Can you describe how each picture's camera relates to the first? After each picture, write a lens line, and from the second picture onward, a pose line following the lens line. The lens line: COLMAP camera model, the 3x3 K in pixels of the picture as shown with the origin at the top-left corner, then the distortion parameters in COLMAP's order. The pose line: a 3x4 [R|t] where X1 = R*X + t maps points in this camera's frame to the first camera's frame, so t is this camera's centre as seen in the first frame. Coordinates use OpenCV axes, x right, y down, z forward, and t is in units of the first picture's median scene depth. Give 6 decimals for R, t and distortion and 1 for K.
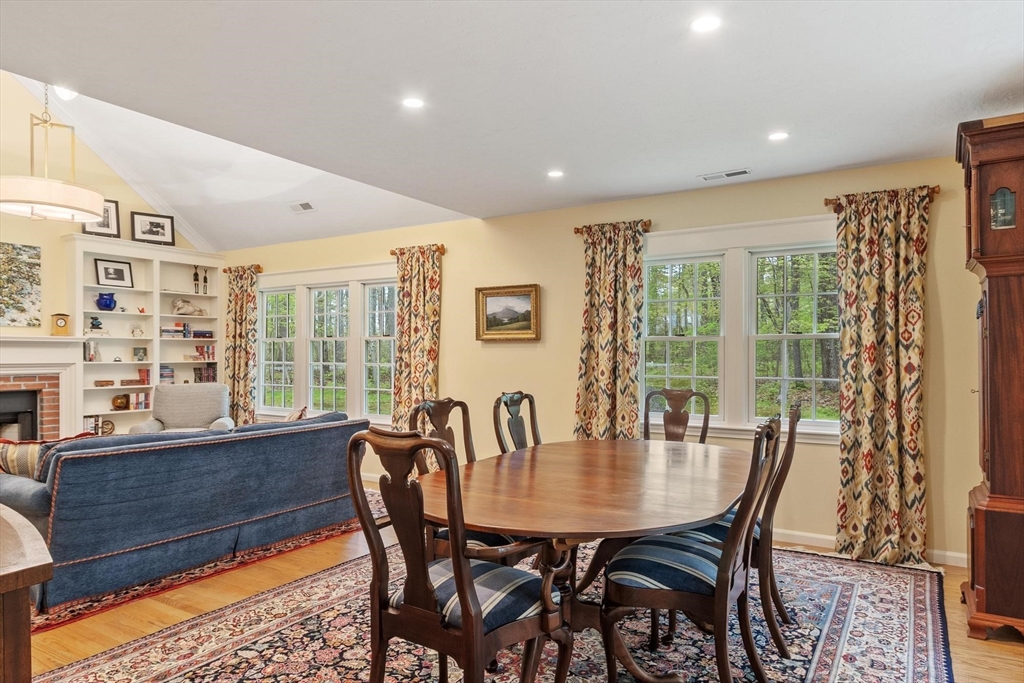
lens RADIAL K [[635.6, 0, 508.9], [0, 635.6, 353.9], [0, 0, 1]] dist [0.000591, -0.000619]
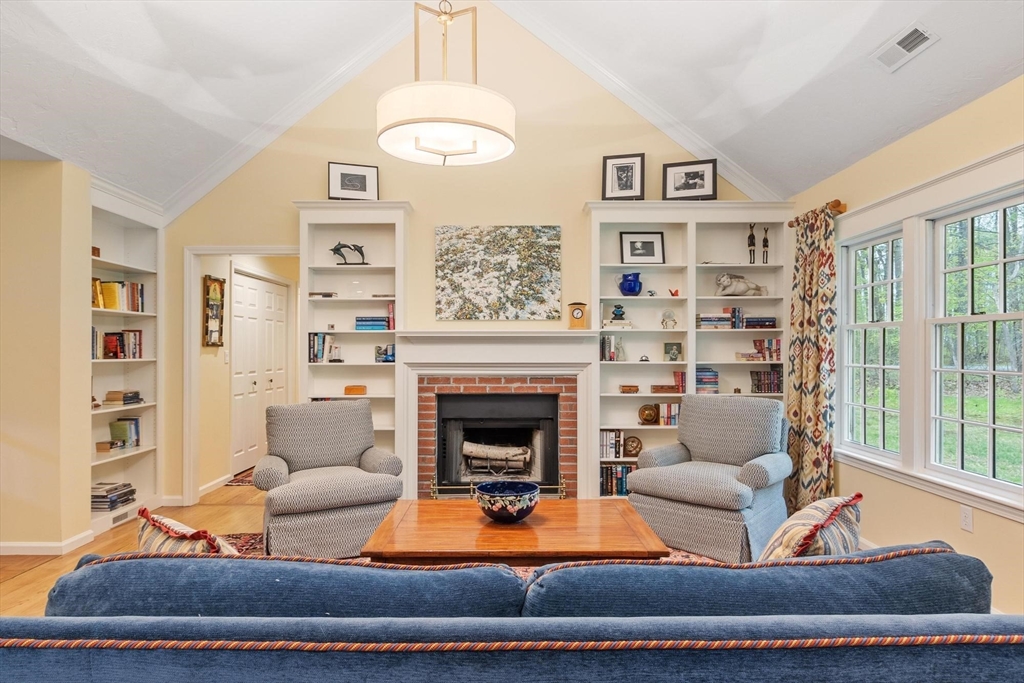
lens RADIAL K [[584.0, 0, 507.6], [0, 584.0, 349.6], [0, 0, 1]] dist [0.001699, -0.000437]
pose [[0.535202, -0.003156, -0.844718, -0.102536], [0.001009, 0.999995, -0.003097, -0.000157], [0.844724, 0.000805, 0.535202, 0.463943]]
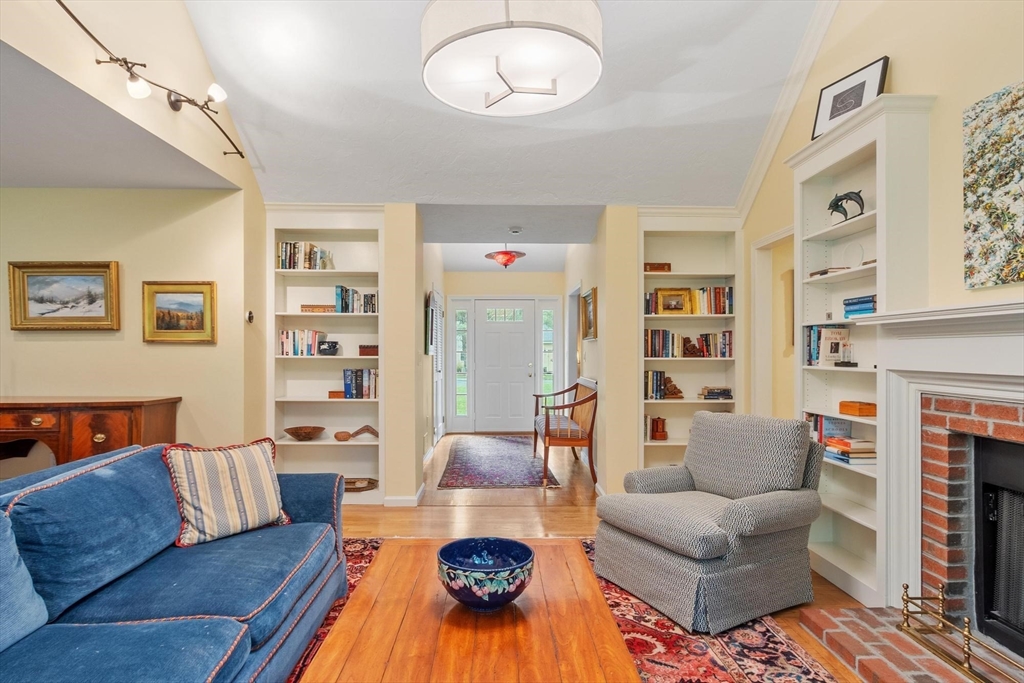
lens RADIAL K [[555.1, 0, 512.0], [0, 555.1, 341.5], [0, 0, 1]] dist [0.003237, 0.000523]
pose [[-0.831334, -0.010031, -0.555683, -0.311242], [0.000835, 0.999813, -0.019298, 0.000823], [0.555773, -0.016507, -0.831170, 0.894845]]
